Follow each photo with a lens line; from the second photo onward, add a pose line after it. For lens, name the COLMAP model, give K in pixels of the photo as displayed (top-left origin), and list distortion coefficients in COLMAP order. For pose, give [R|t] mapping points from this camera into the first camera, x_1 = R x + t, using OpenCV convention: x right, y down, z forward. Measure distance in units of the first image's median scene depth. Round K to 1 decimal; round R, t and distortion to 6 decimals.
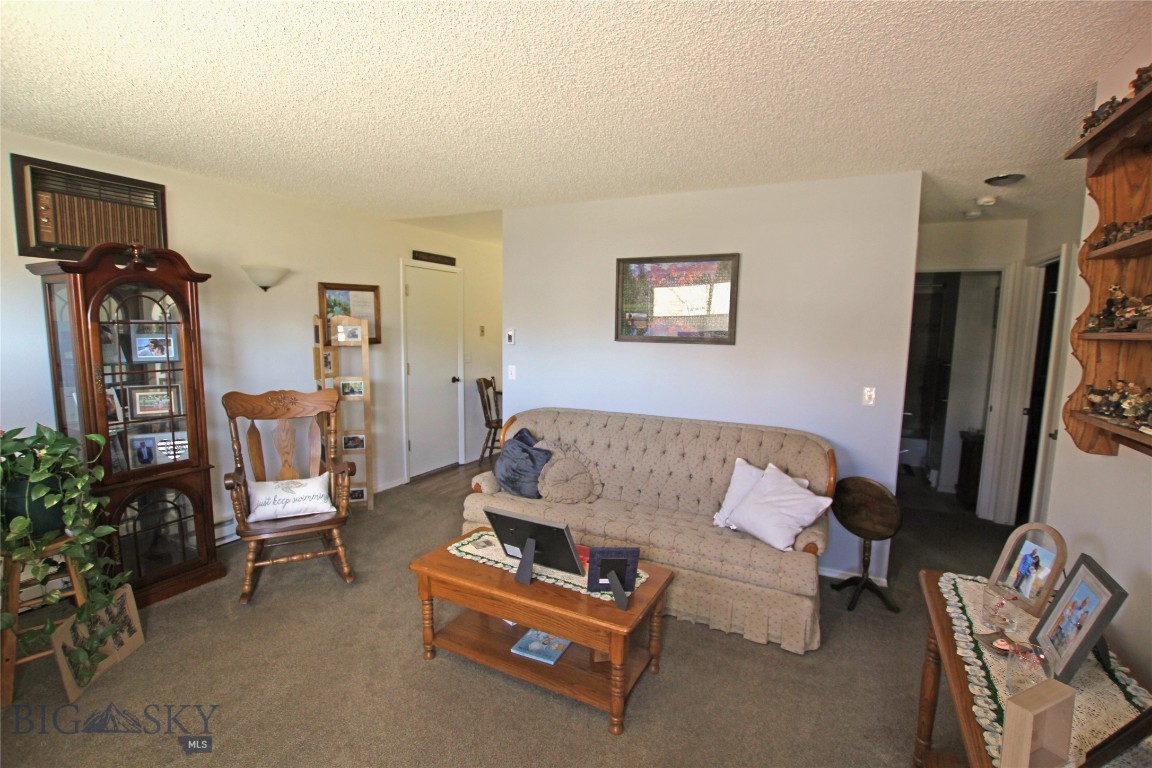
lens RADIAL K [[540.8, 0, 576.0], [0, 540.8, 384.0], [0, 0, 1]] dist [-0.003442, -0.000759]
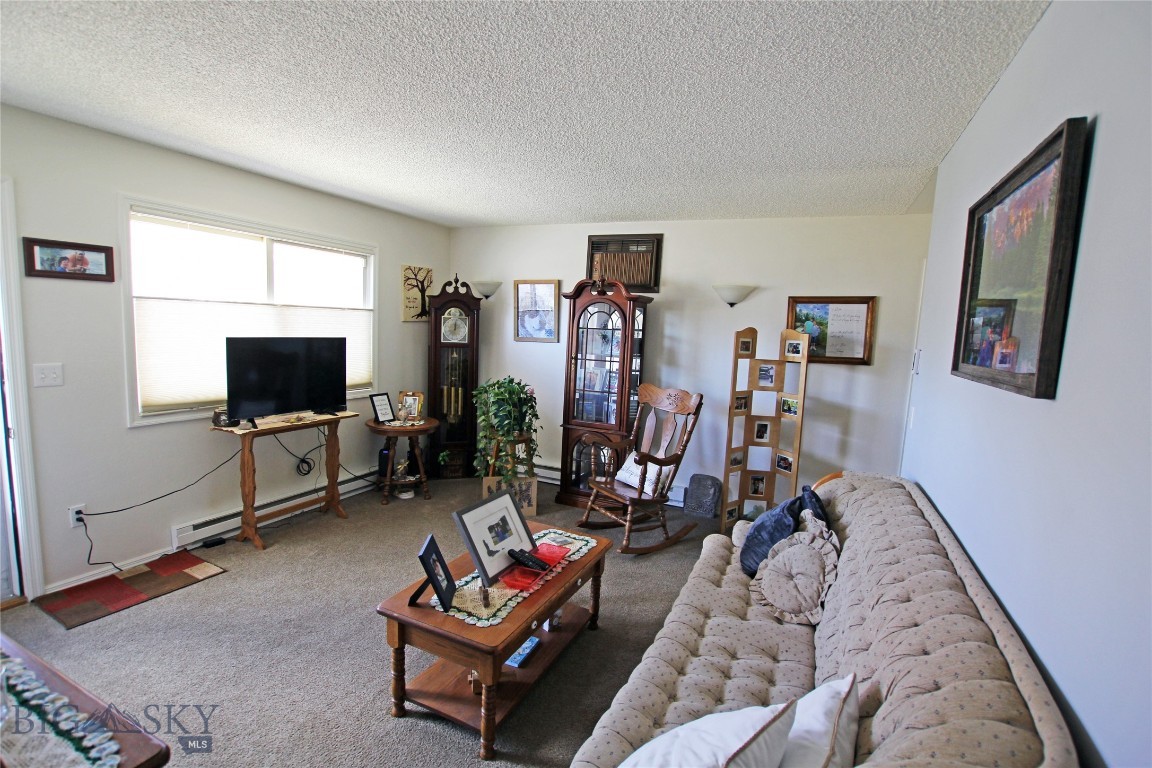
lens RADIAL K [[540.8, 0, 576.0], [0, 540.8, 384.0], [0, 0, 1]] dist [-0.003442, -0.000759]
pose [[0.053492, 0.095898, -0.993953, 0.506133], [-0.158157, 0.983628, 0.086390, -0.053617], [0.985964, 0.152580, 0.067783, 0.569334]]
